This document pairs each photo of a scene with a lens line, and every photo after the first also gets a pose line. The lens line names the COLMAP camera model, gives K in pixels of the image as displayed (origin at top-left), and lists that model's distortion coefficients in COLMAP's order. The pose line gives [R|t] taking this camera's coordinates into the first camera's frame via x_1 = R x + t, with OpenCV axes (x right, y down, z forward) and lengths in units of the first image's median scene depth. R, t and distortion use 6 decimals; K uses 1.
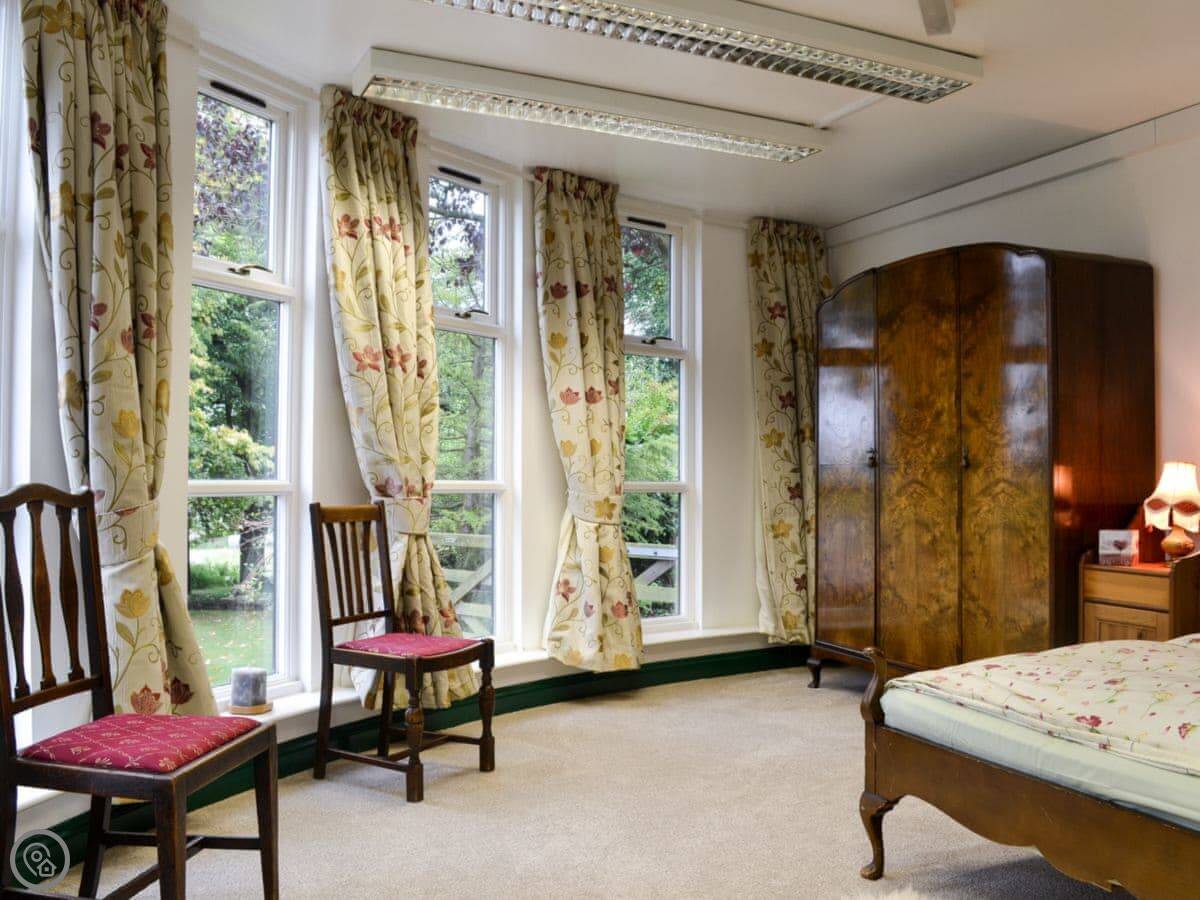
lens RADIAL K [[1039.5, 0, 573.0], [0, 1039.5, 471.4], [0, 0, 1]] dist [-0.084737, 0.007496]
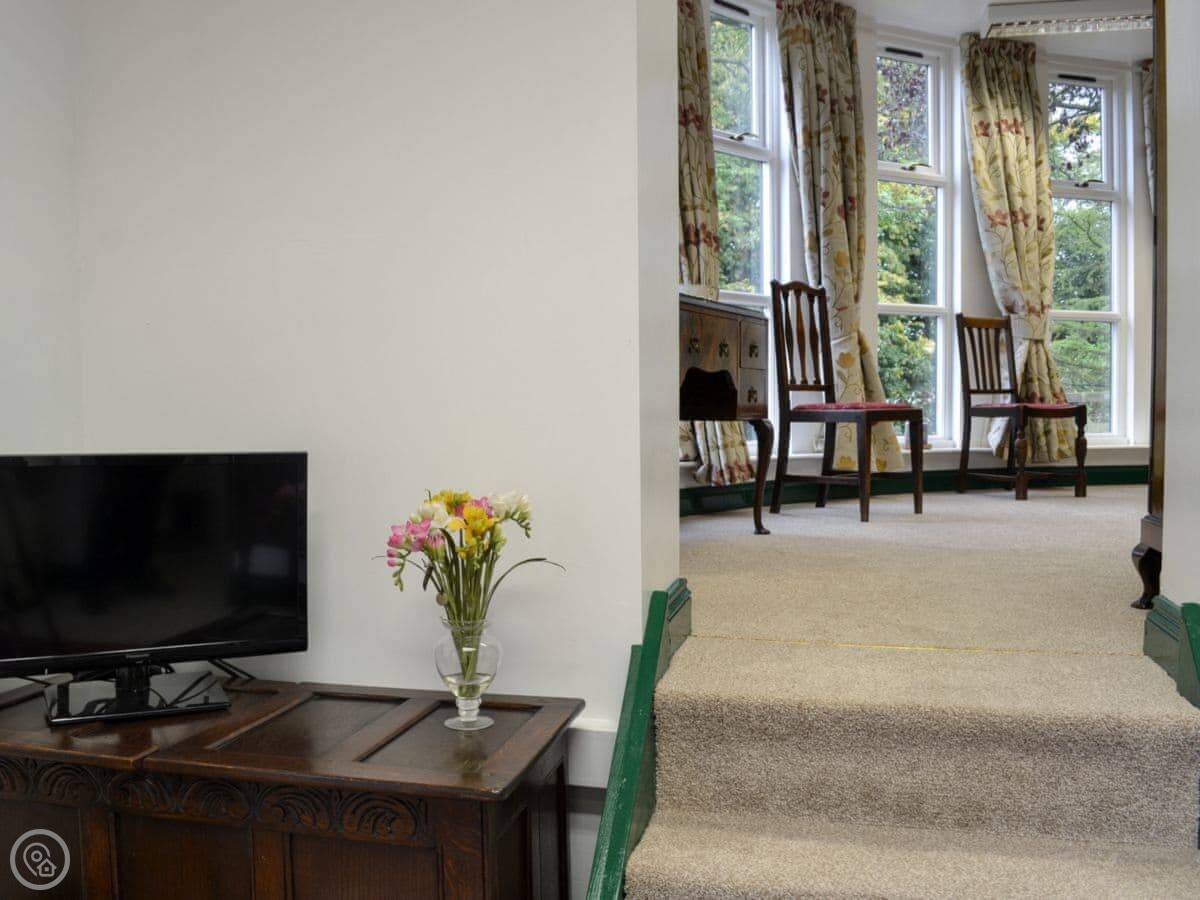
lens RADIAL K [[1039.5, 0, 573.0], [0, 1039.5, 471.4], [0, 0, 1]] dist [-0.084737, 0.007496]
pose [[0.789965, 0.019373, -0.612846, 0.219503], [0.018964, 0.998251, 0.056001, 0.158113], [0.612859, -0.055860, 0.788215, -0.526965]]
